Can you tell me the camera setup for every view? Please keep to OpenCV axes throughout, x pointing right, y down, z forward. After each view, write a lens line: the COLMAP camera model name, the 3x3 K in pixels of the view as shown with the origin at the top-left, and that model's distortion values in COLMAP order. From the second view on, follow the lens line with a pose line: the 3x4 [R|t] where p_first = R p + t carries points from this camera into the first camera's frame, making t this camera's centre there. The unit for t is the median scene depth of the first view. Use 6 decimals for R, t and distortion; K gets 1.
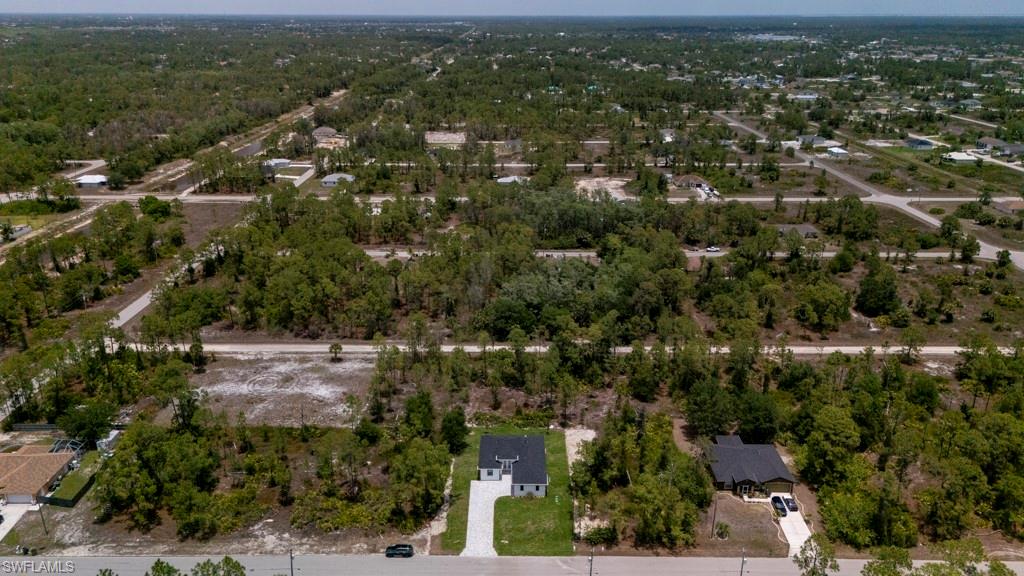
lens RADIAL K [[770.9, 0, 512.0], [0, 770.9, 288.0], [0, 0, 1]] dist [0.084840, -0.105259]
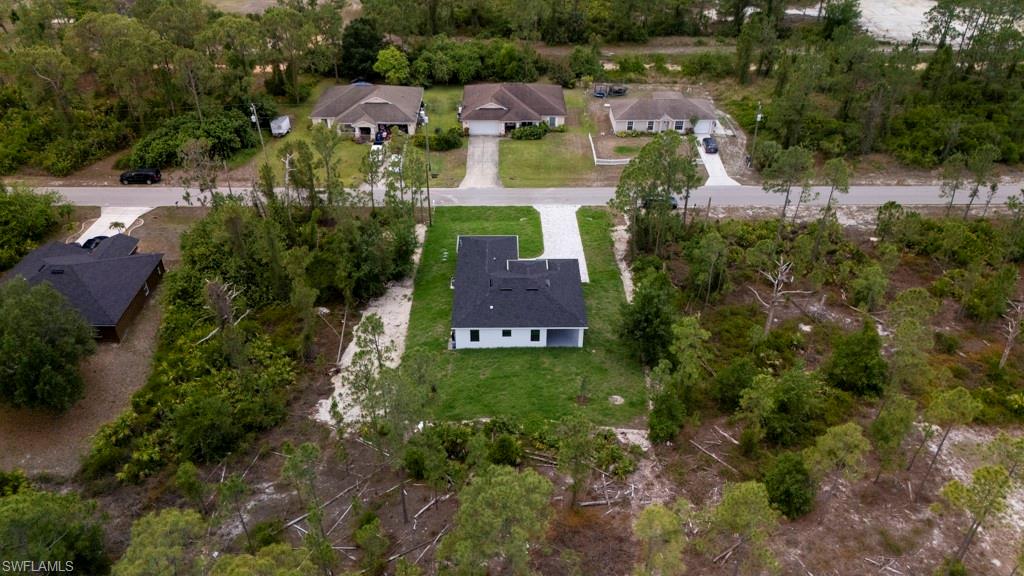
lens RADIAL K [[770.9, 0, 512.0], [0, 770.9, 288.0], [0, 0, 1]] dist [0.084840, -0.105259]
pose [[-0.999897, 0.008382, -0.011647, 0.011358], [-0.004470, 0.589331, 0.807879, -0.222419], [0.013635, 0.807848, -0.589233, 1.447302]]
